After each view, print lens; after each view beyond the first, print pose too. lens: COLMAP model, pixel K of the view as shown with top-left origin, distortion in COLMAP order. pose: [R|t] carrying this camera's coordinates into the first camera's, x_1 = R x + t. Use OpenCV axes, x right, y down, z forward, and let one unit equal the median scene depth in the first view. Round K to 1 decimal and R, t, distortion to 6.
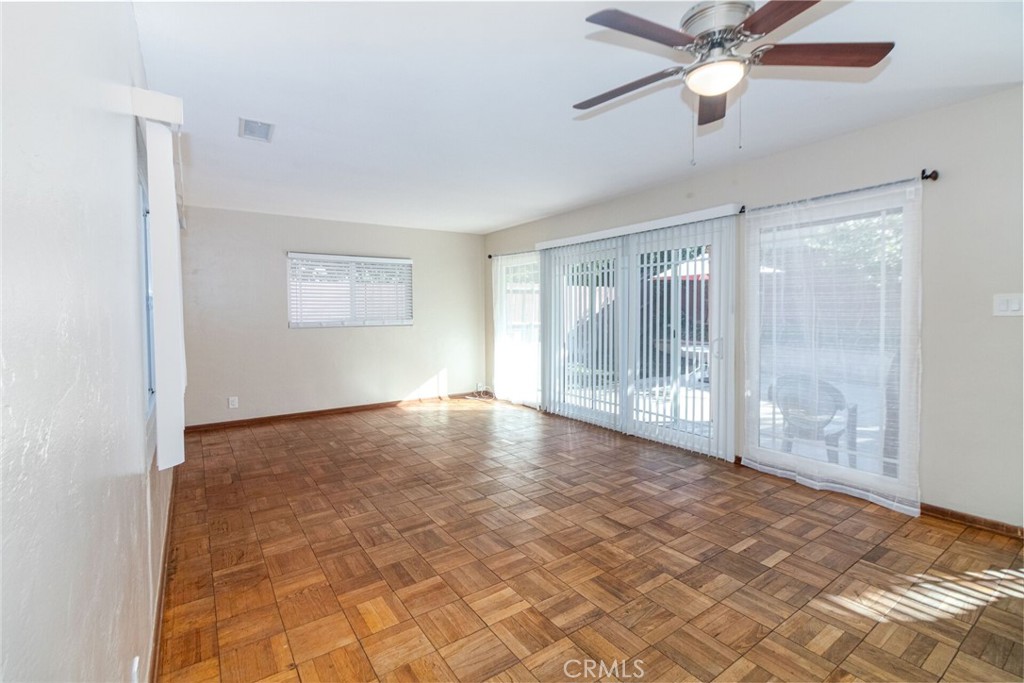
lens RADIAL K [[473.2, 0, 508.2], [0, 473.2, 318.3], [0, 0, 1]] dist [0.002130, -0.000835]
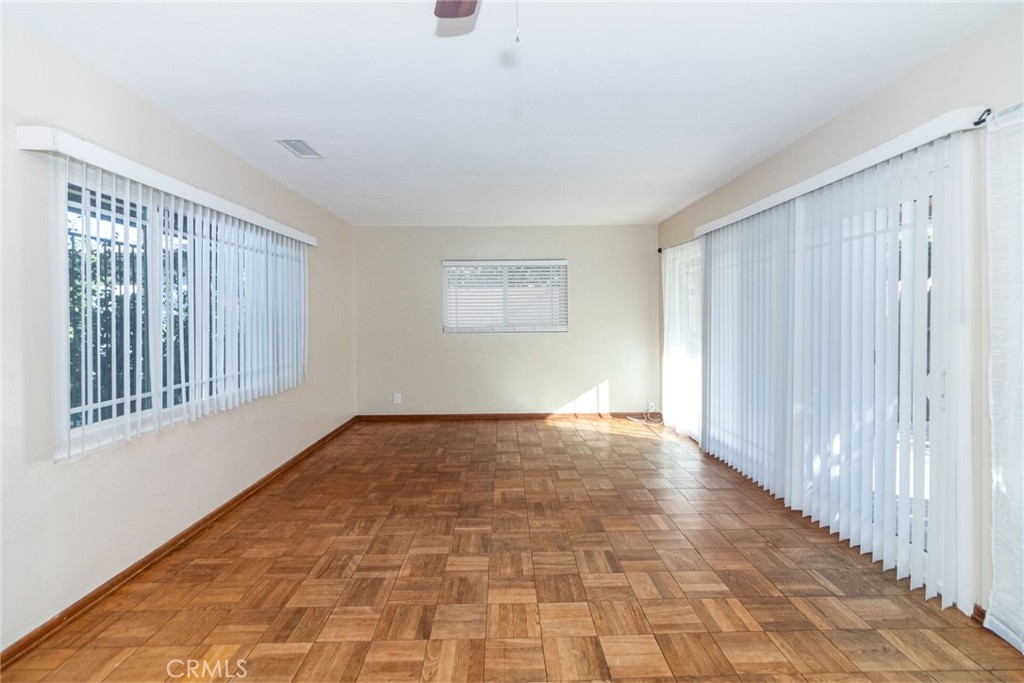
lens RADIAL K [[473.2, 0, 508.2], [0, 473.2, 318.3], [0, 0, 1]] dist [0.002130, -0.000835]
pose [[0.830503, 0.004754, -0.556994, 0.396389], [-0.008461, 0.999956, -0.004082, -0.012595], [0.556950, 0.008102, 0.830507, 0.338274]]
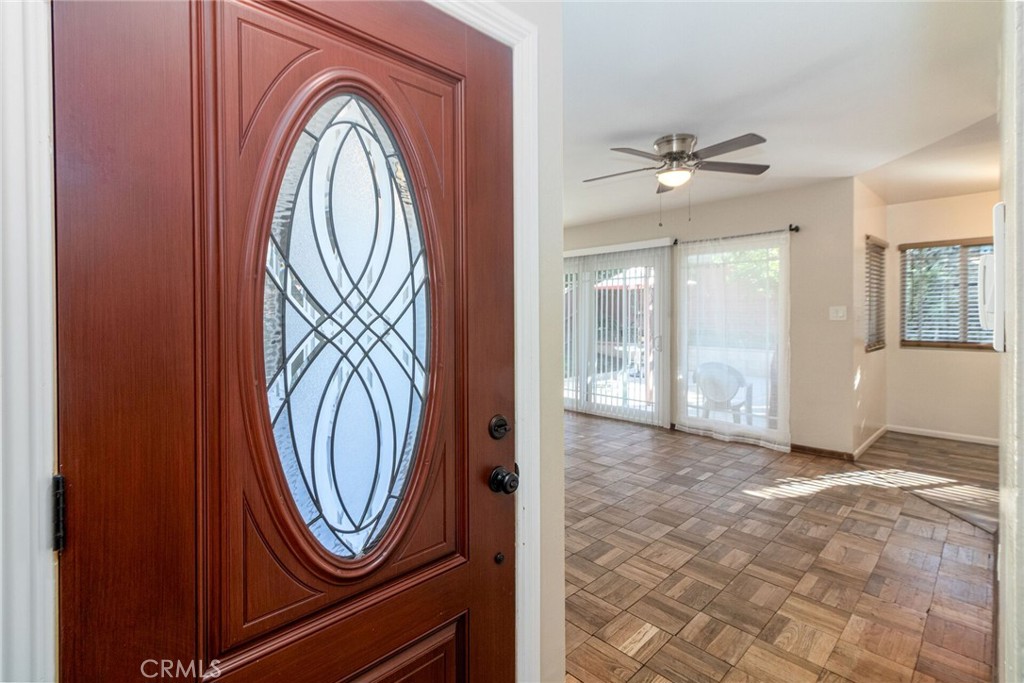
lens RADIAL K [[473.2, 0, 508.2], [0, 473.2, 318.3], [0, 0, 1]] dist [0.002130, -0.000835]
pose [[0.987246, 0.002165, 0.159188, -0.221280], [-0.000392, 0.999938, -0.011164, 0.007185], [-0.159202, 0.010960, 0.987185, -0.299273]]
